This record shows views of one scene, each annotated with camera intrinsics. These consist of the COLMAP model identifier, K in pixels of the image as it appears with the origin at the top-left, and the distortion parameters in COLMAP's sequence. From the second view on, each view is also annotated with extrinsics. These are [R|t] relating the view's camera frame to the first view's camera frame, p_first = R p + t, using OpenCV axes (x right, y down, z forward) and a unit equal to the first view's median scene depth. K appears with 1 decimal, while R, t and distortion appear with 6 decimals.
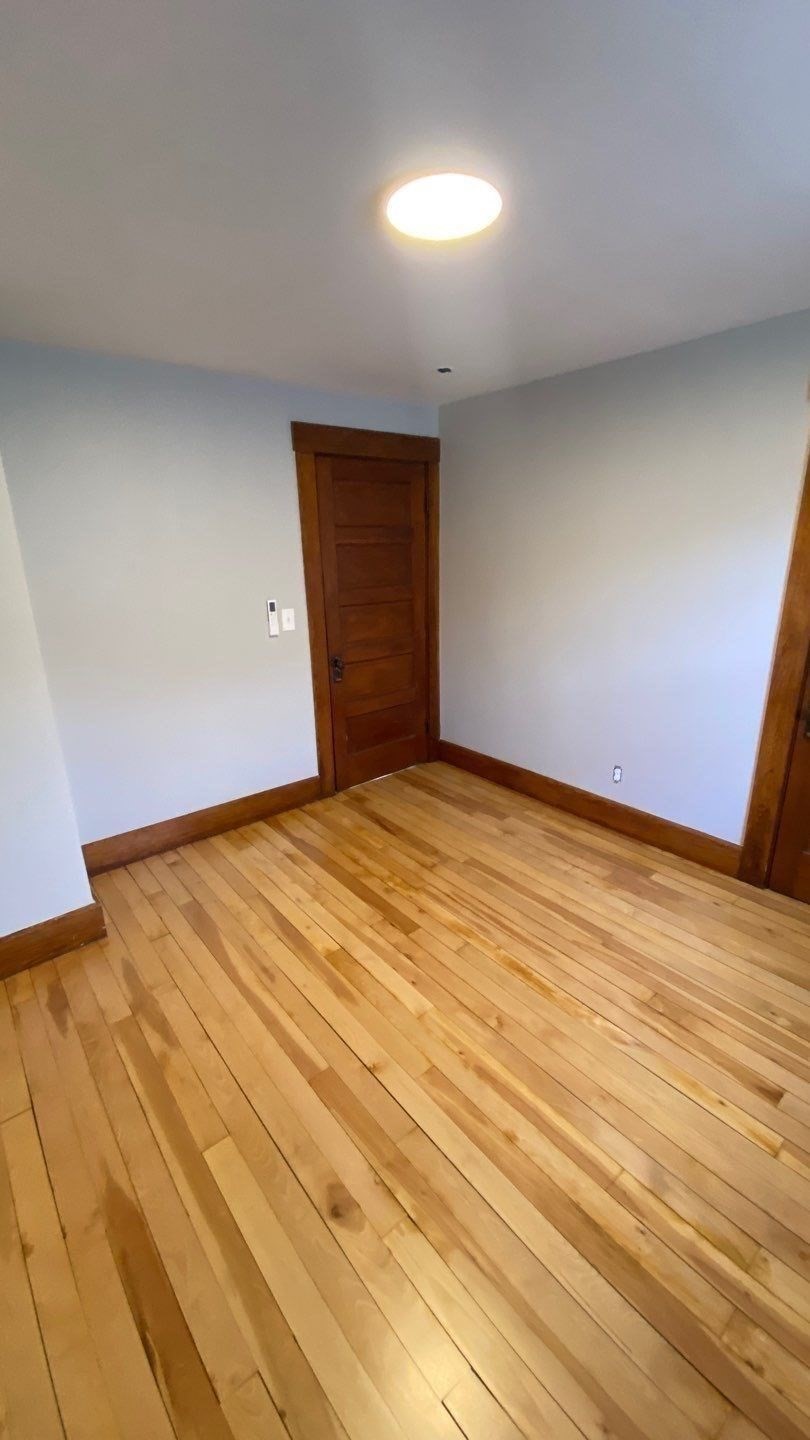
lens RADIAL K [[581.4, 0, 403.2], [0, 581.4, 717.7], [0, 0, 1]] dist [0.036924, -0.027655]
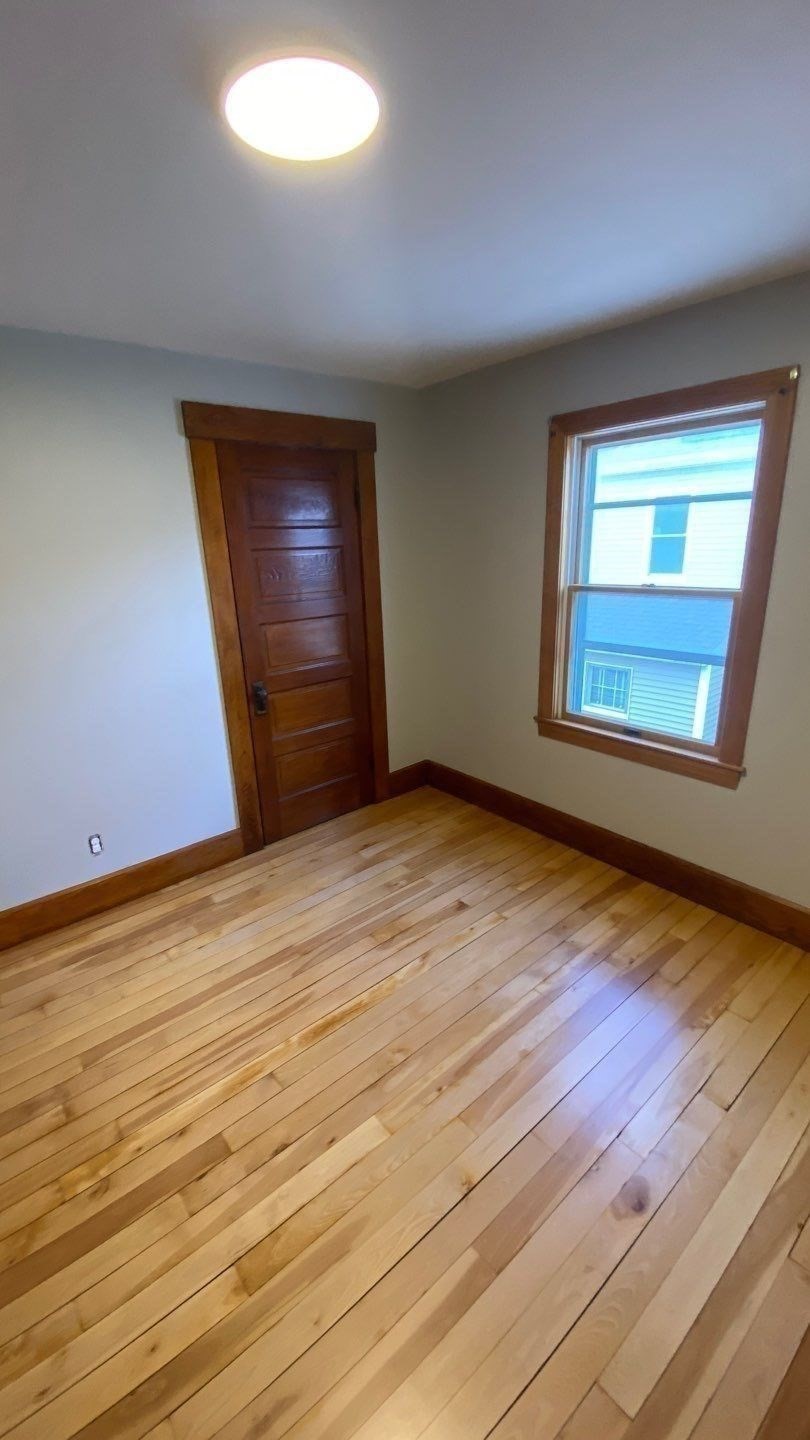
lens RADIAL K [[581.4, 0, 403.2], [0, 581.4, 717.7], [0, 0, 1]] dist [0.036924, -0.027655]
pose [[-0.003641, -0.284167, 0.958768, -0.509760], [0.328763, 0.905137, 0.269520, -0.197521], [-0.944405, 0.316189, 0.090128, 0.619386]]
